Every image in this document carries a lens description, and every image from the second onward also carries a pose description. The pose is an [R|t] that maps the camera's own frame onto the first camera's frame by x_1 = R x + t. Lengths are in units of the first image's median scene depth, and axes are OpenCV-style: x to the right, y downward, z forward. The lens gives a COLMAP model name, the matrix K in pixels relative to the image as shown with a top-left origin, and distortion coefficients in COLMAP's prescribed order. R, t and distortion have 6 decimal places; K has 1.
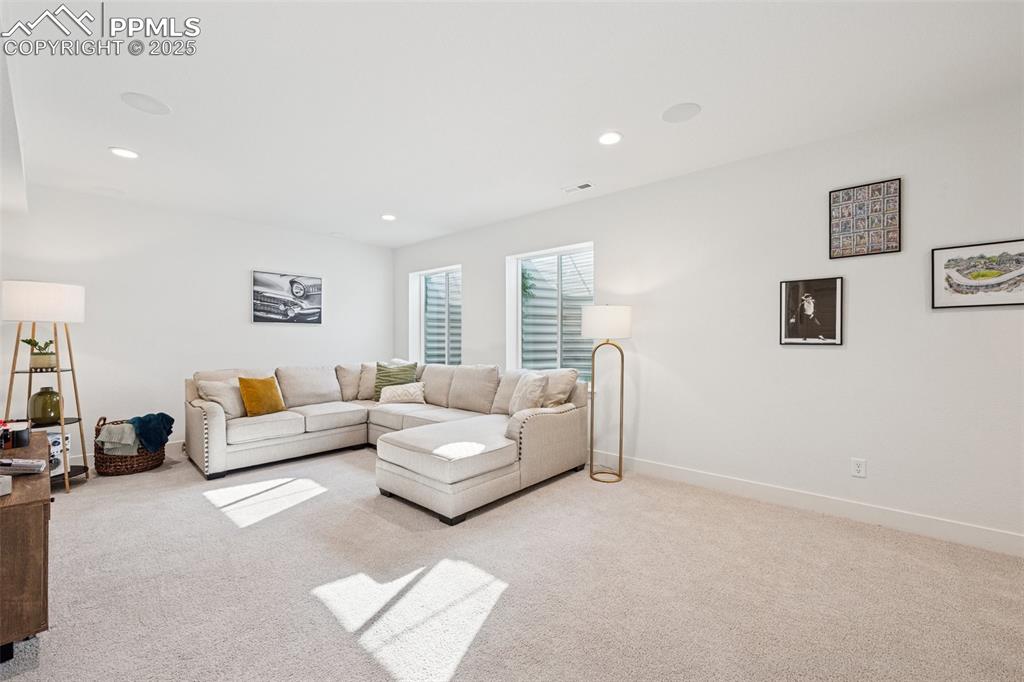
lens RADIAL K [[423.8, 0, 513.5], [0, 423.8, 340.6], [0, 0, 1]] dist [-0.001296, -0.000230]
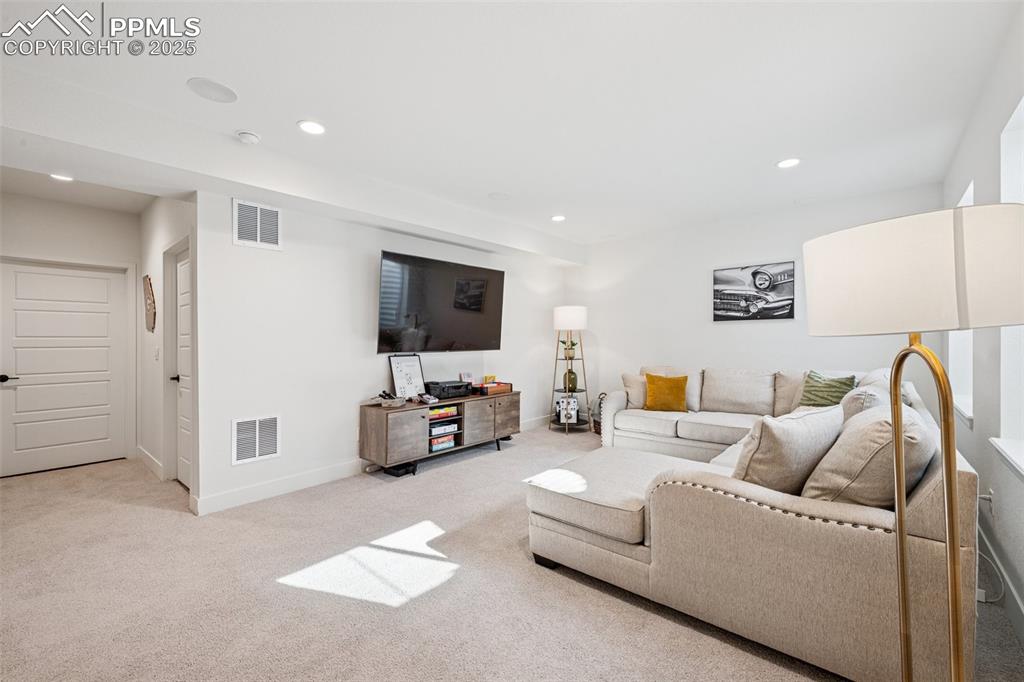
lens RADIAL K [[423.8, 0, 513.5], [0, 423.8, 340.6], [0, 0, 1]] dist [-0.001296, -0.000230]
pose [[0.011002, 0.001420, -0.999938, 0.372870], [0.009171, 0.999957, 0.001521, -0.004131], [0.999897, -0.009187, 0.010989, 0.506150]]
